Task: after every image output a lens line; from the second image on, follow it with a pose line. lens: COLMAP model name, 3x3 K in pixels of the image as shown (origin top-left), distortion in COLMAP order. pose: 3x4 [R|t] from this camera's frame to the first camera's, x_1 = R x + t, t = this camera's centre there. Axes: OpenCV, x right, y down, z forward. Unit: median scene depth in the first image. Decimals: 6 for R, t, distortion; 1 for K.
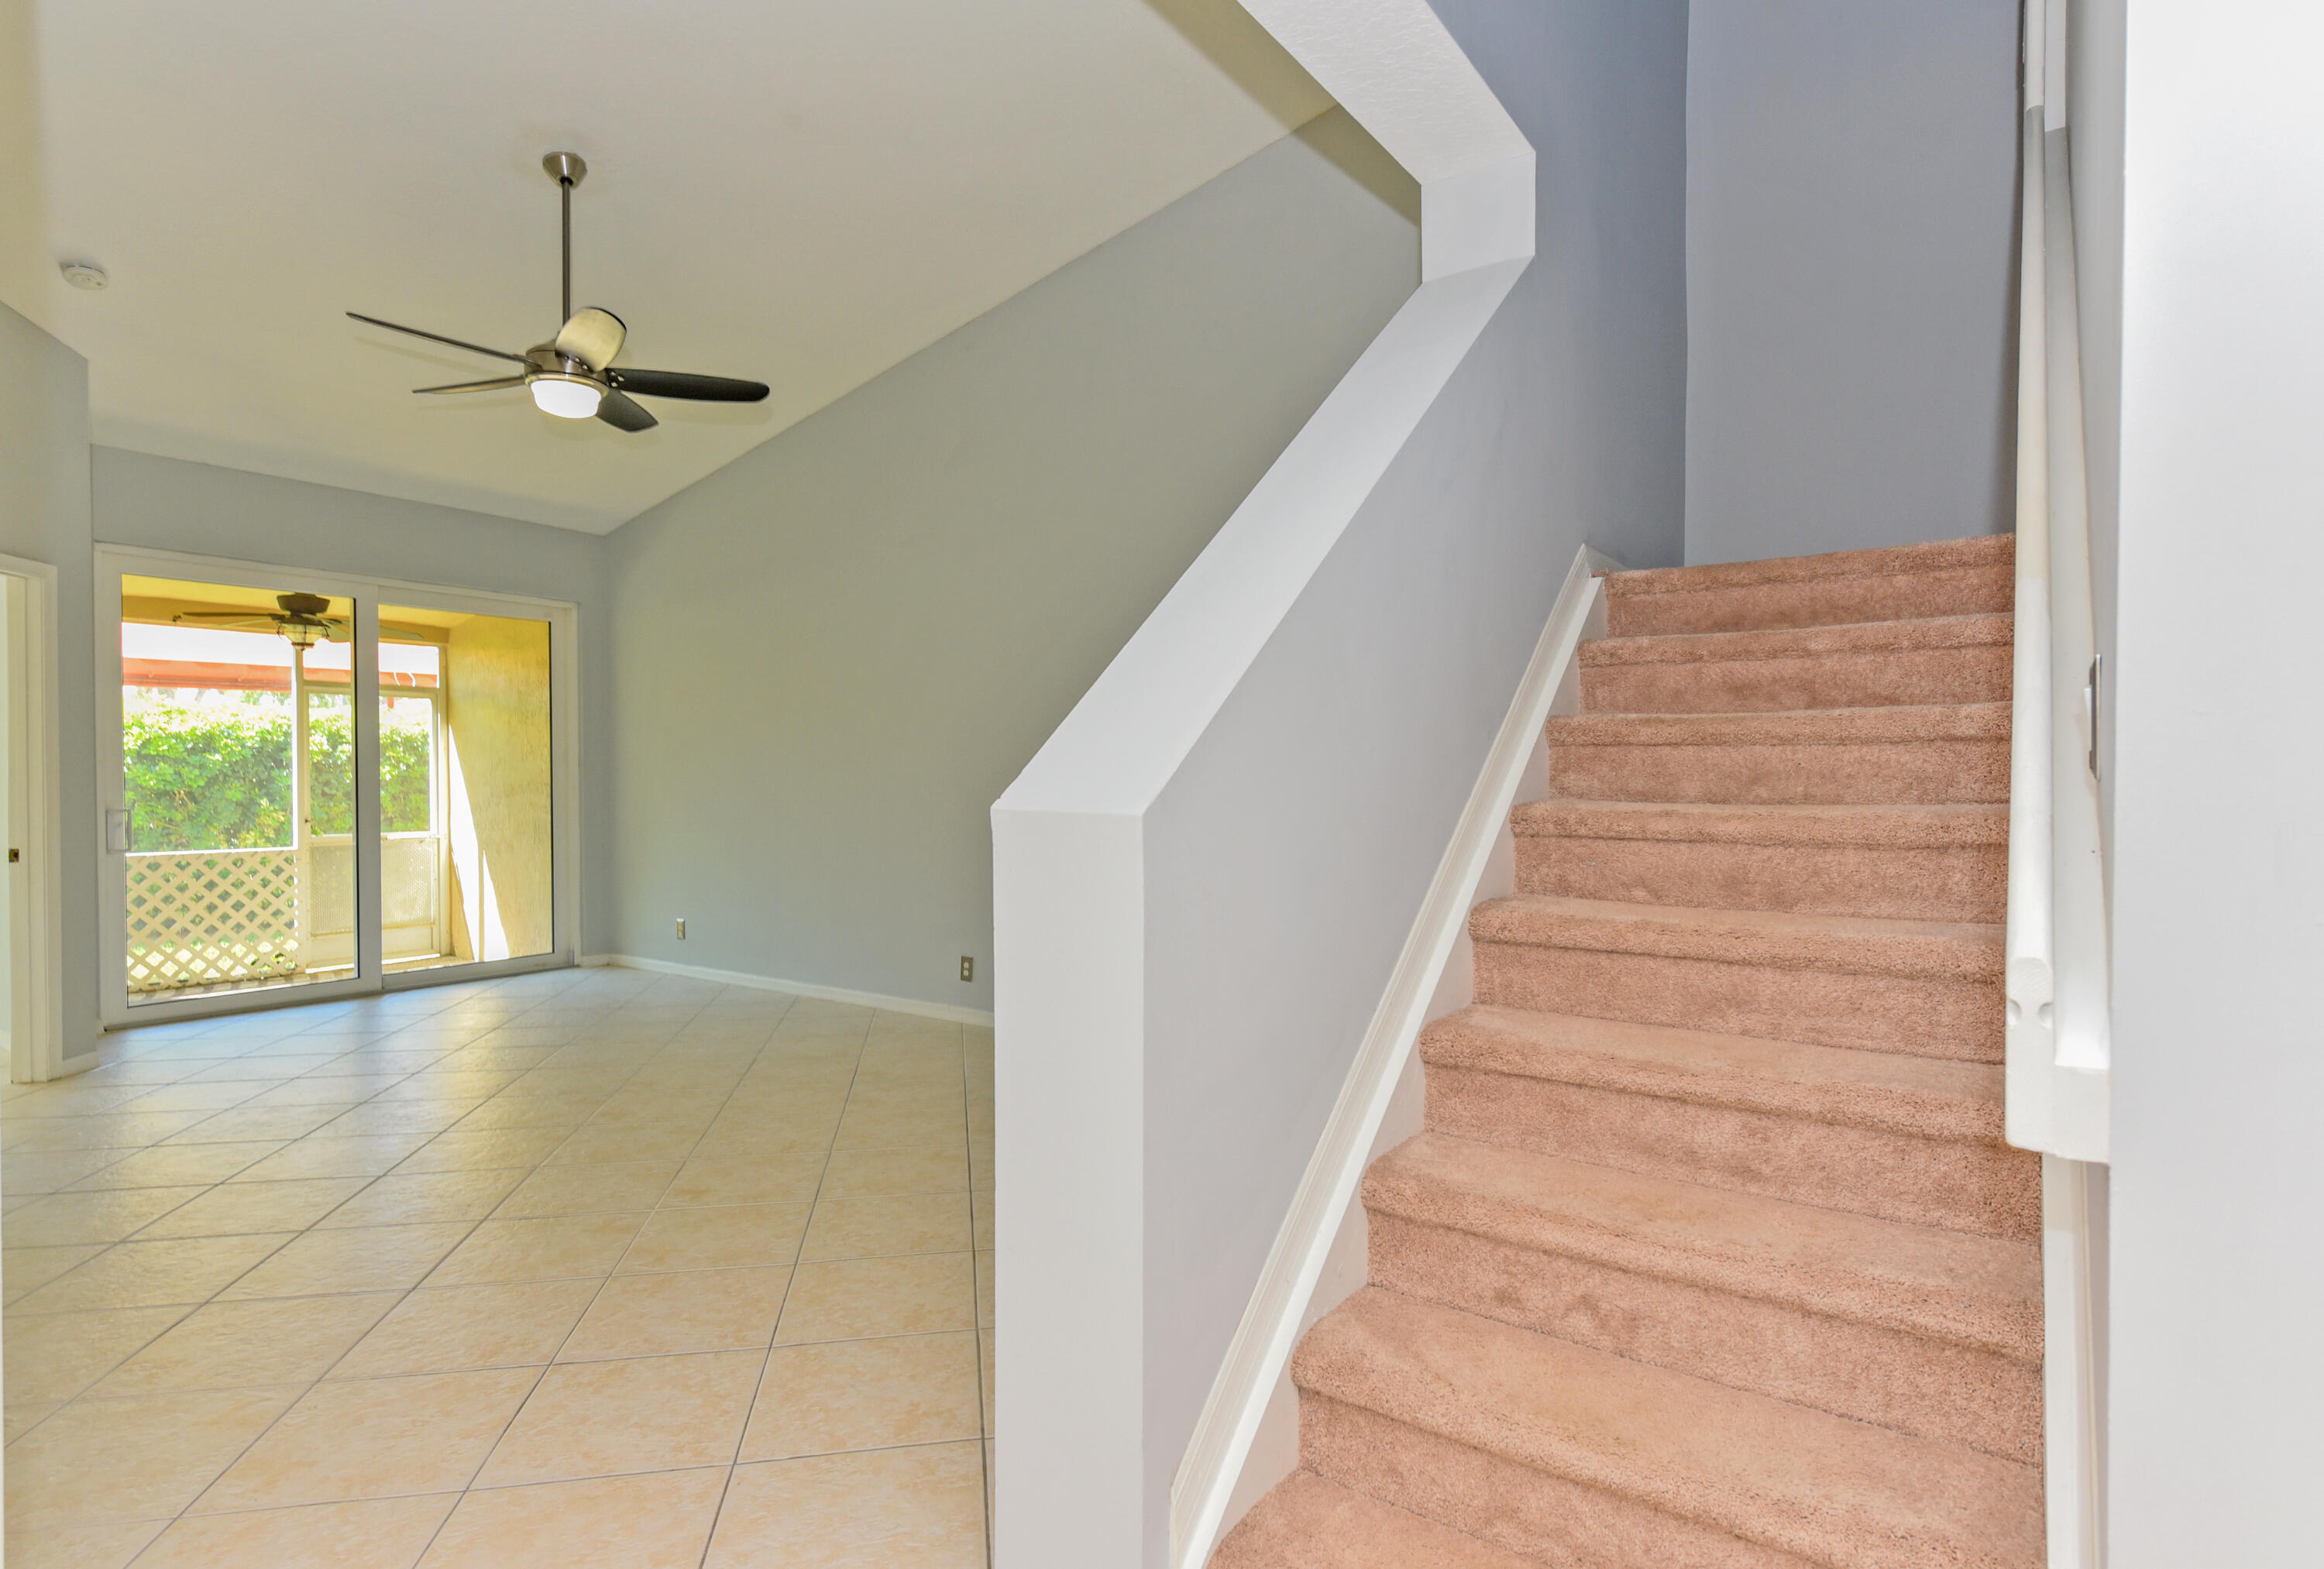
lens RADIAL K [[1200.8, 0, 1161.3], [0, 1200.8, 781.6], [0, 0, 1]] dist [0.006592, -0.003946]
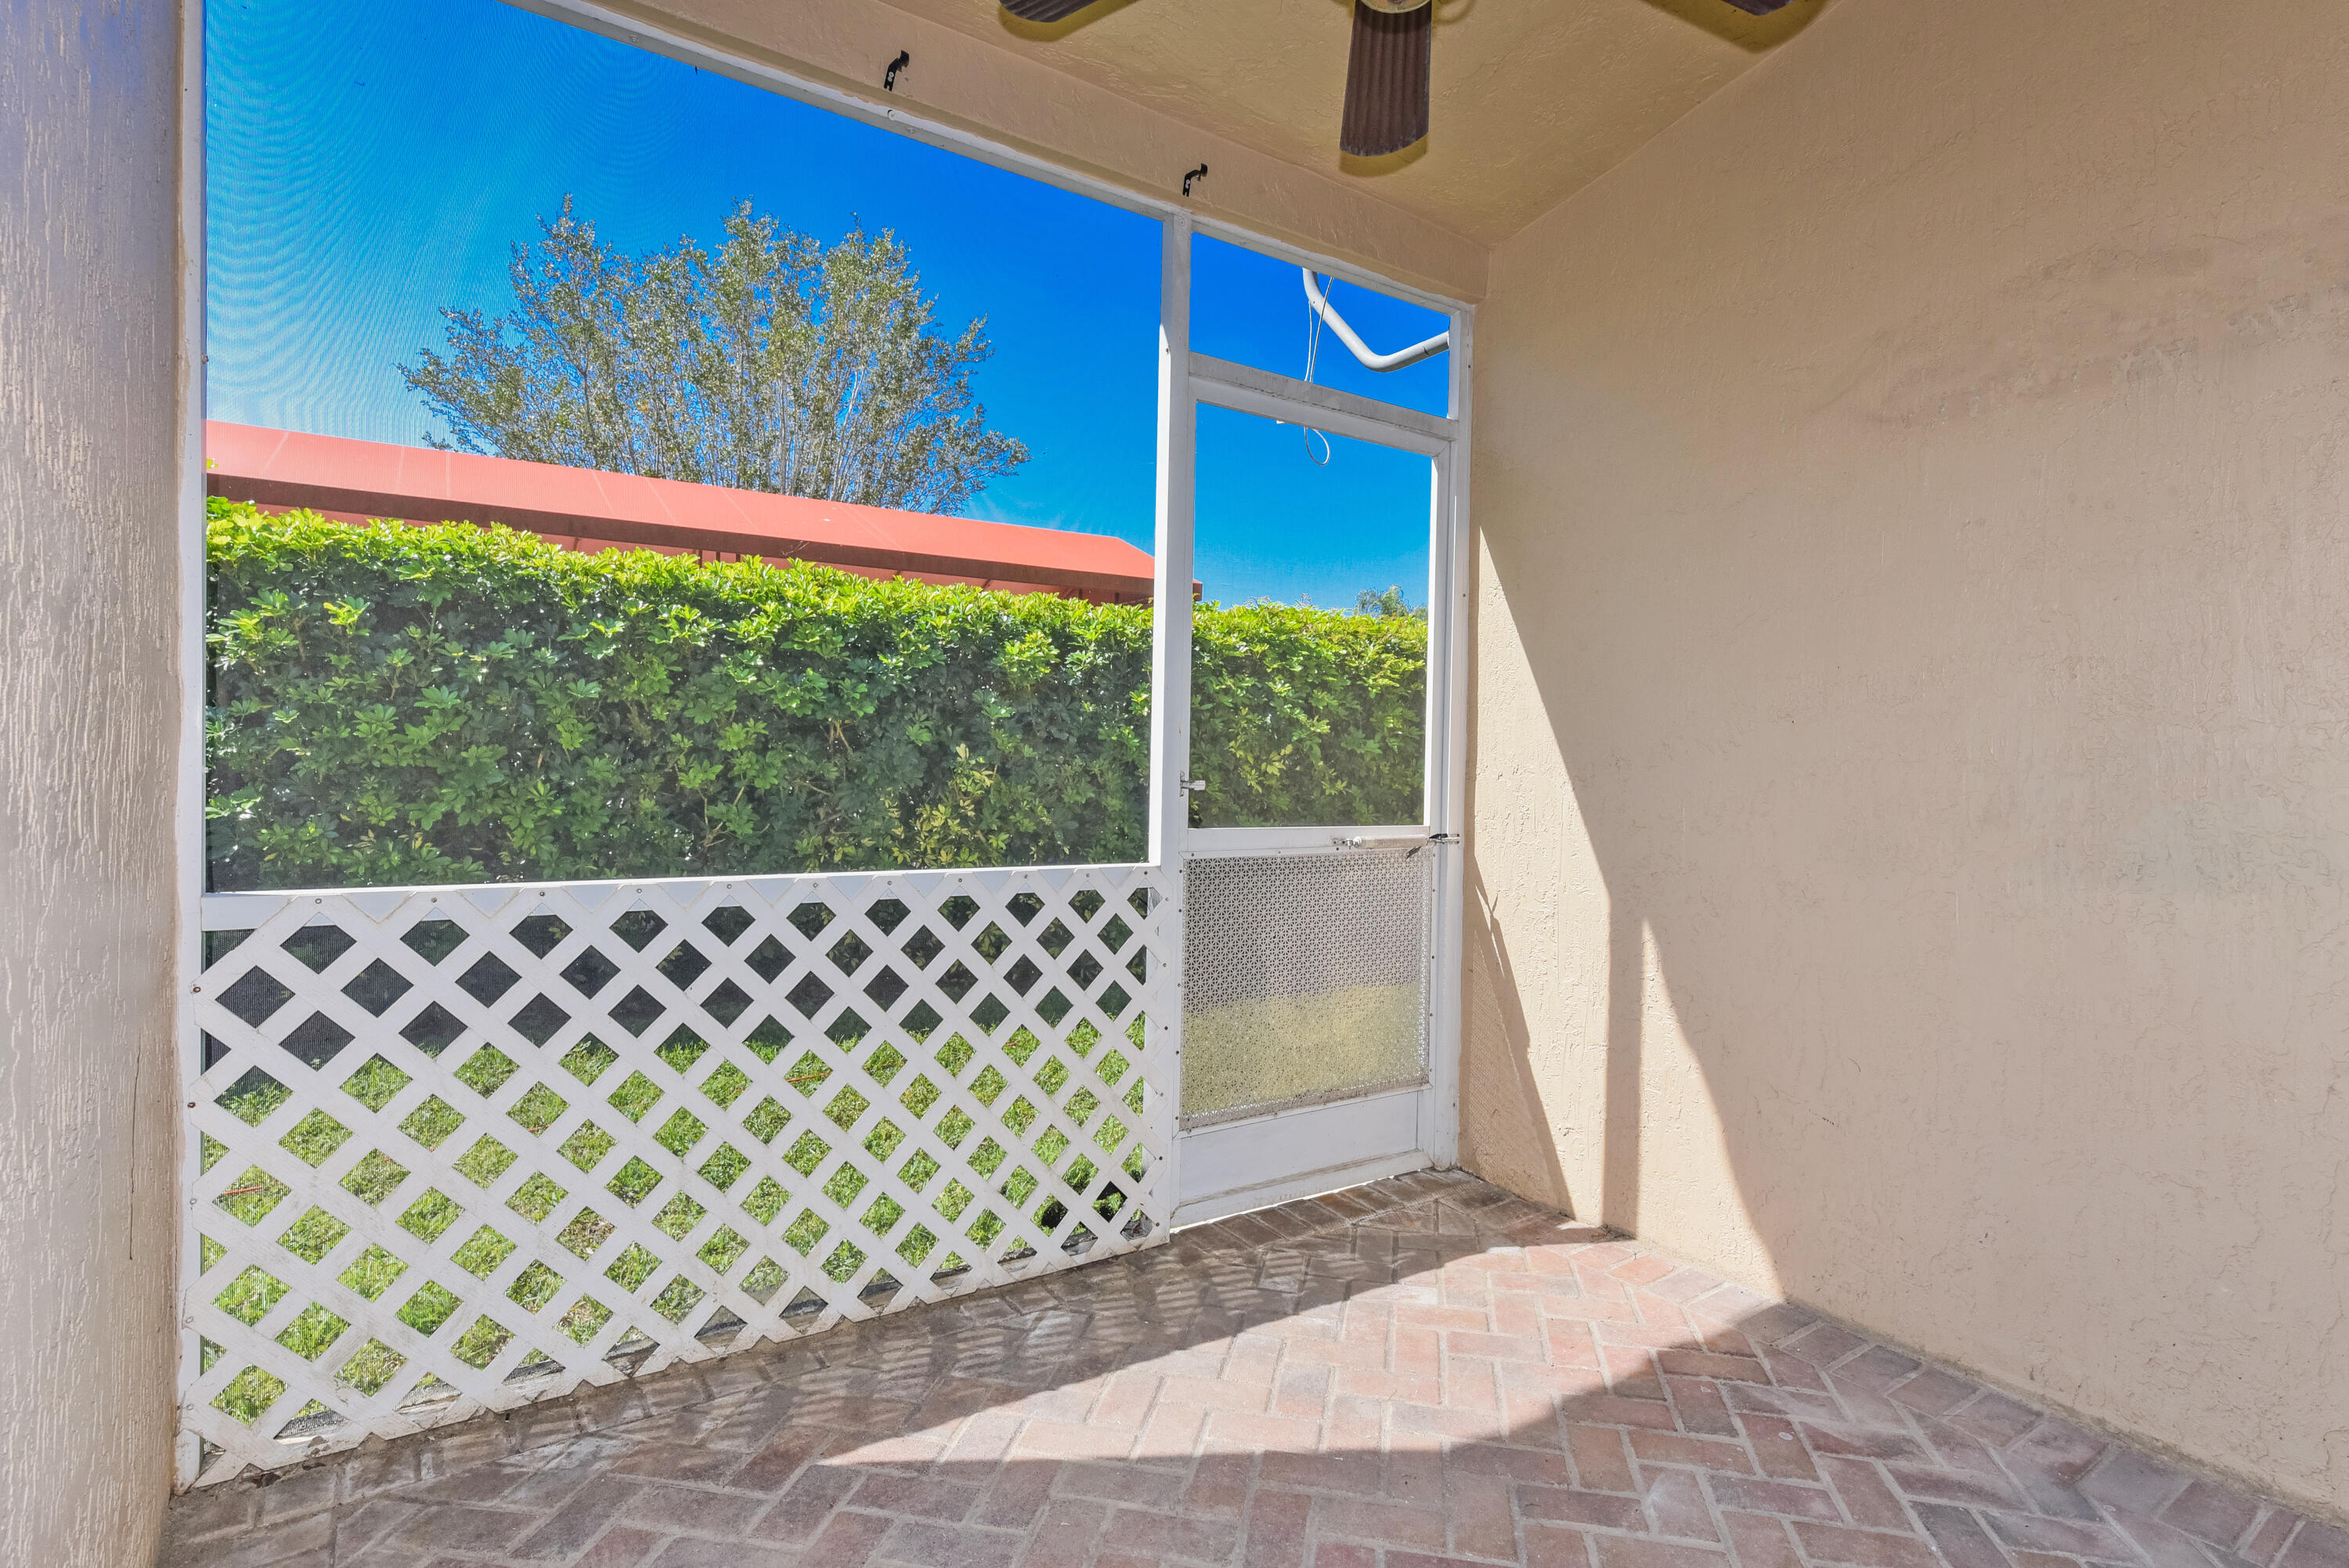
lens RADIAL K [[1213.8, 0, 1177.2], [0, 1213.8, 781.0], [0, 0, 1]] dist [0.006592, -0.003946]
pose [[0.927671, 0.027933, -0.372353, -1.133979], [-0.026492, 0.999609, 0.008986, 0.057545], [0.372458, 0.001528, 0.928048, 1.334316]]
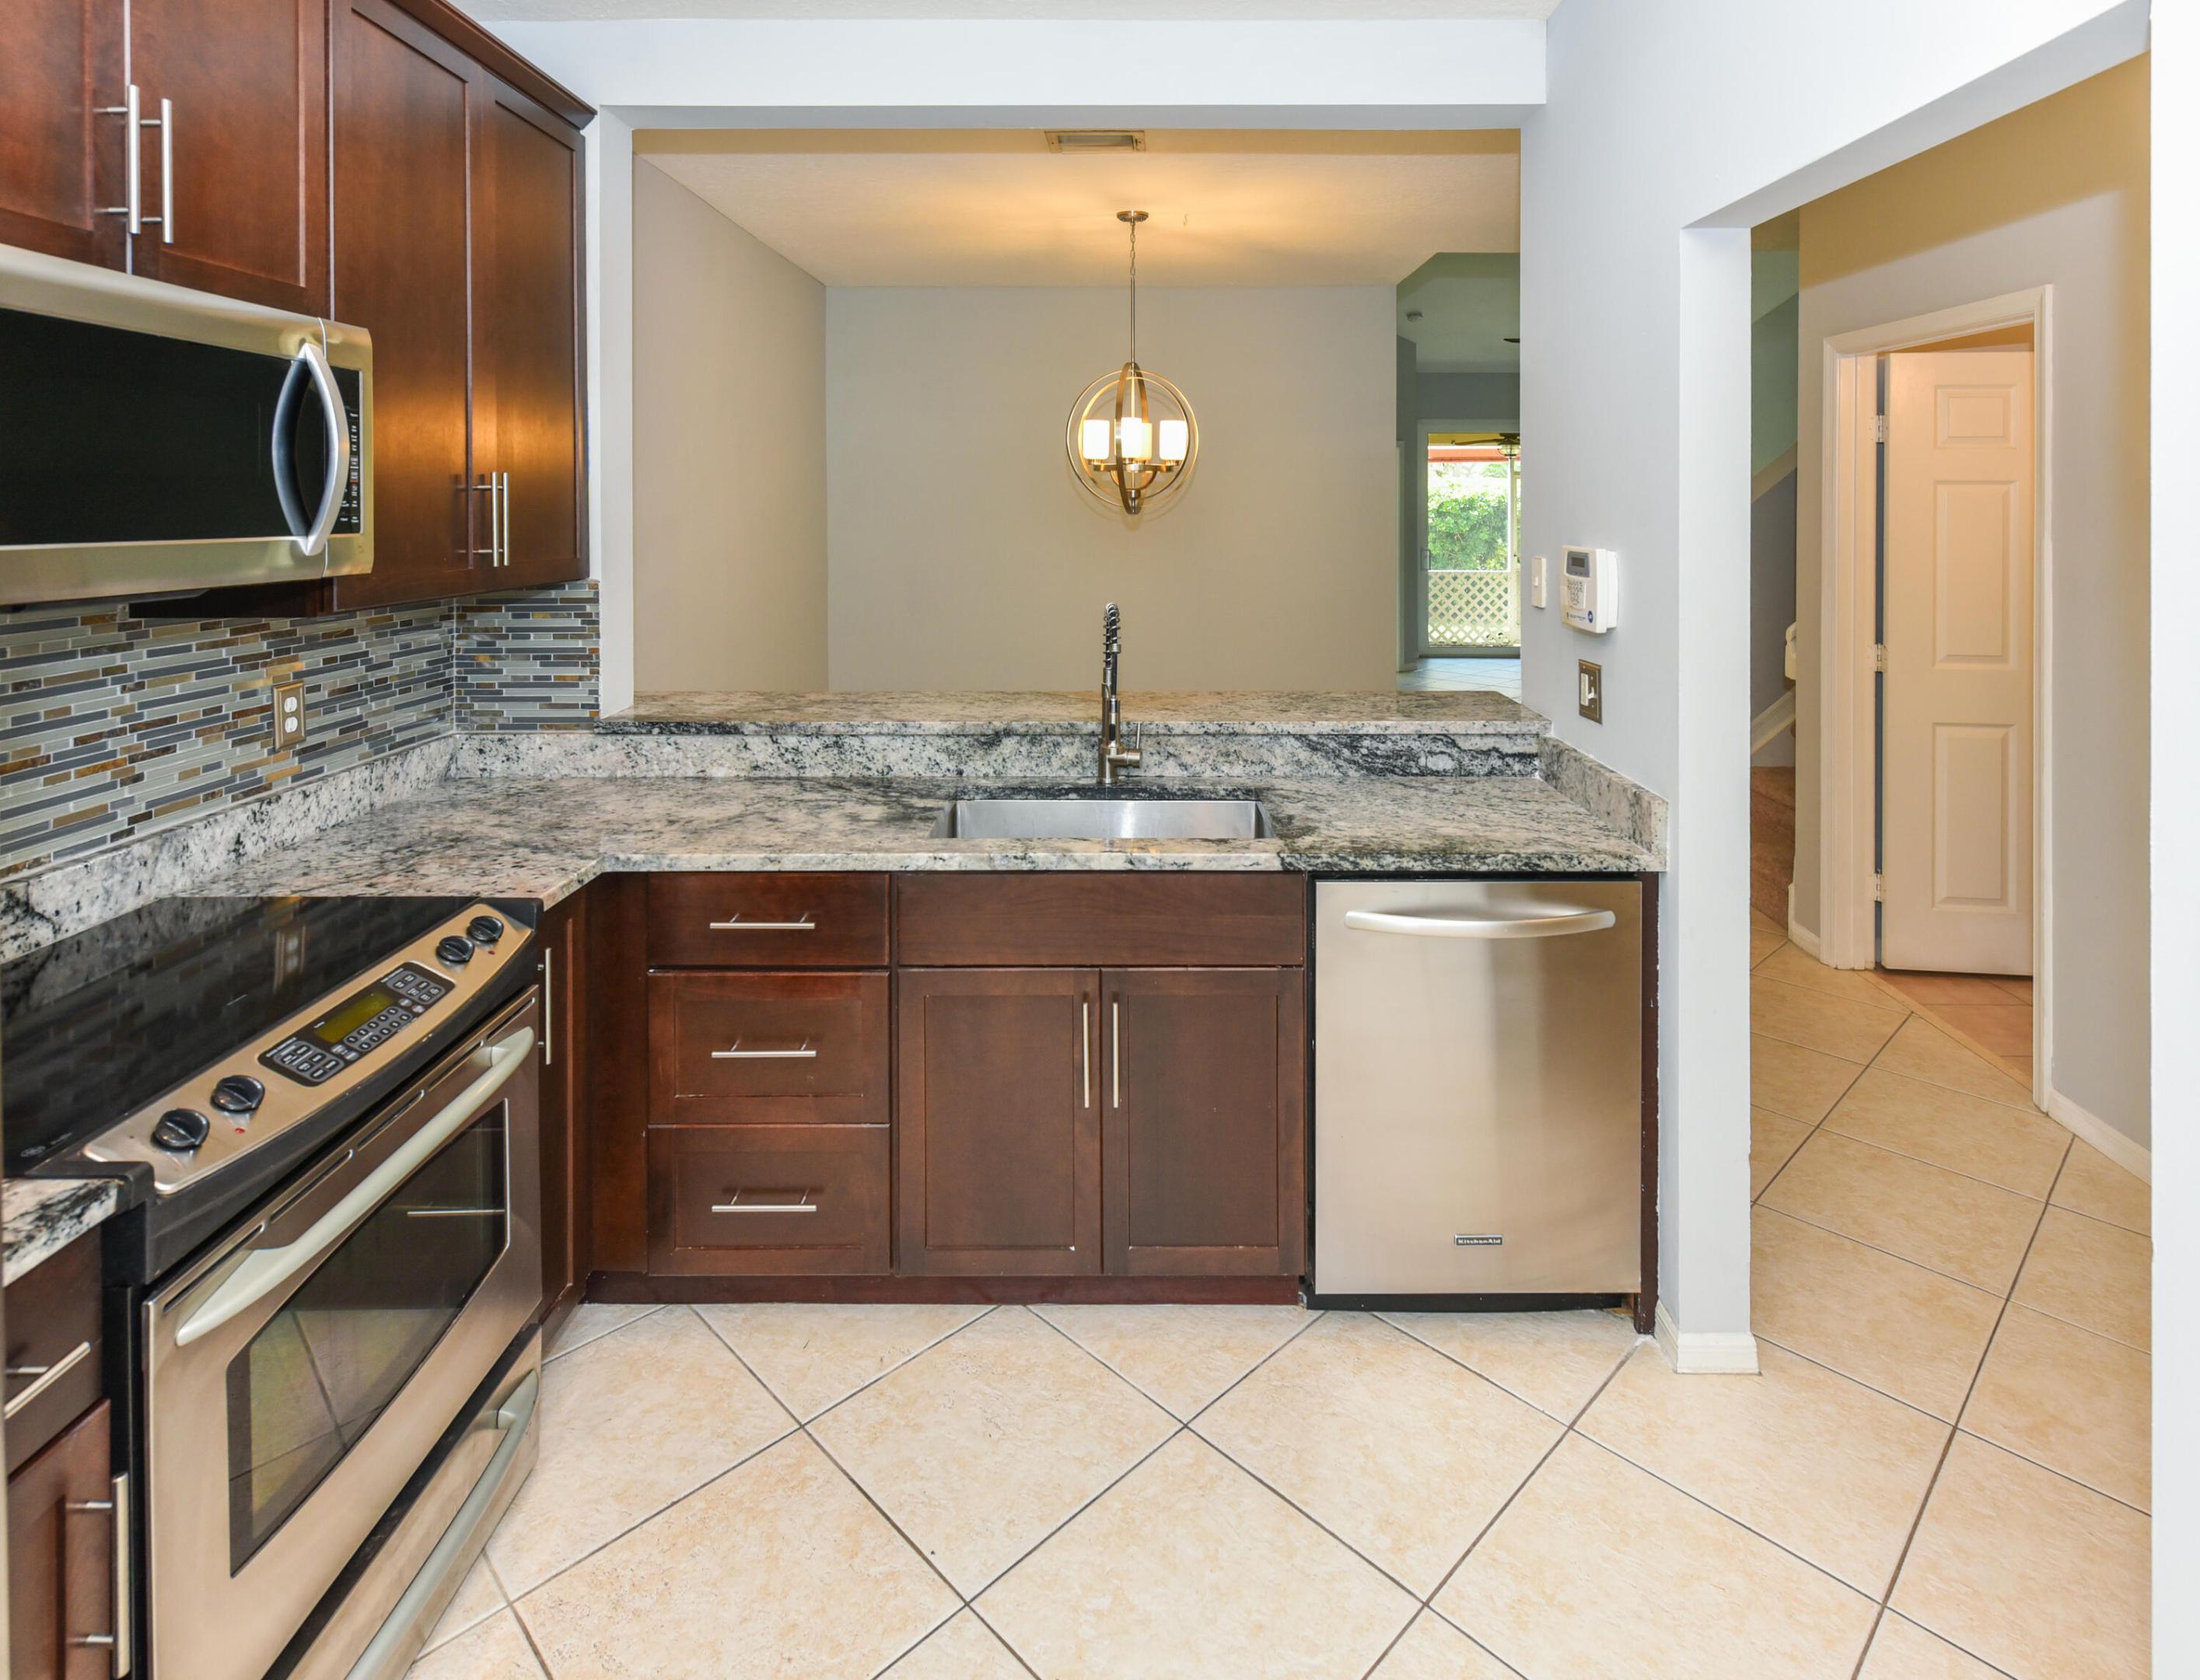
lens RADIAL K [[1191.2, 0, 1133.9], [0, 1191.2, 508.7], [0, 0, 1]] dist [0.003999, -0.000533]
pose [[0.575560, 0.006425, -0.817734, 0.637327], [-0.011065, 0.999939, 0.000068, -0.050059], [0.817685, 0.009009, 0.575596, -0.725641]]
